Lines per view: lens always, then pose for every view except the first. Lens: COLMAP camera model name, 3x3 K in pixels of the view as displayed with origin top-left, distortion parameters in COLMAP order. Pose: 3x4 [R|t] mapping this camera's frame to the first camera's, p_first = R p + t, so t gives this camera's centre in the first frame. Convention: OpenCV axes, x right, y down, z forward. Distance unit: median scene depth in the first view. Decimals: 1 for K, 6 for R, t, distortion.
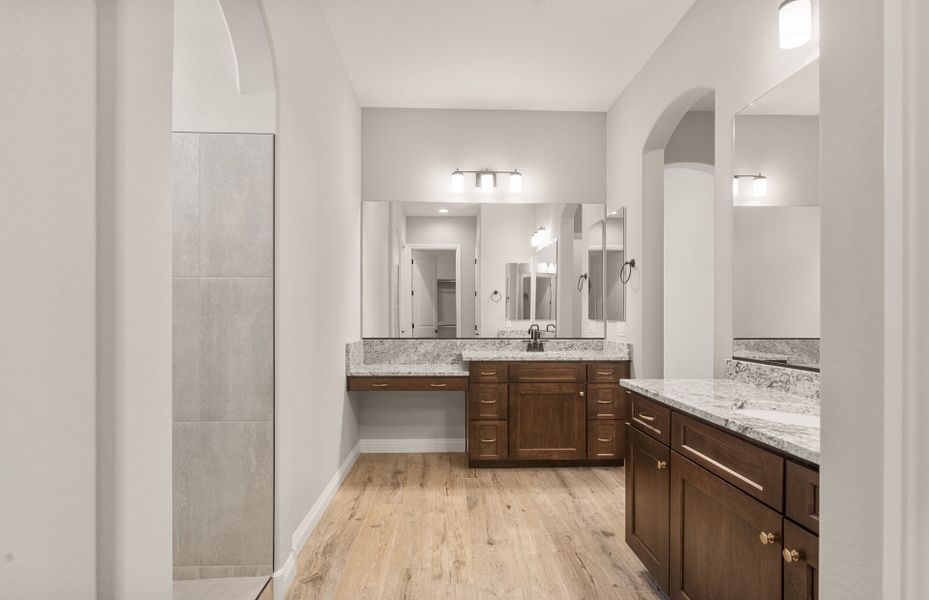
lens RADIAL K [[441.2, 0, 448.7], [0, 441.2, 316.2], [0, 0, 1]] dist [0.001775, 0.000416]
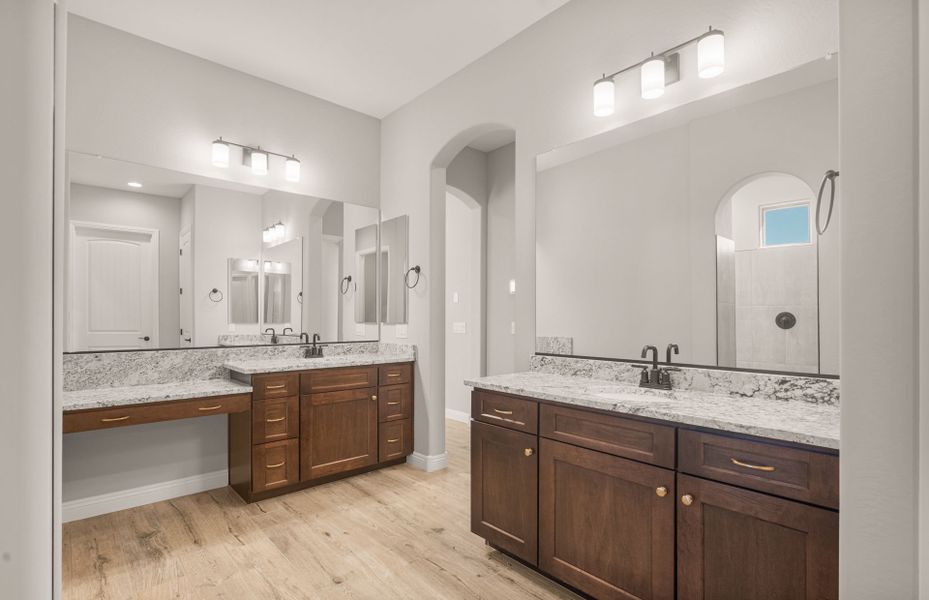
lens RADIAL K [[441.2, 0, 448.7], [0, 441.2, 316.2], [0, 0, 1]] dist [0.001775, 0.000416]
pose [[0.776119, 0.000954, 0.630585, -0.190790], [0.001482, 0.999993, -0.003336, -0.003503], [-0.630584, 0.003524, 0.776113, 0.124650]]
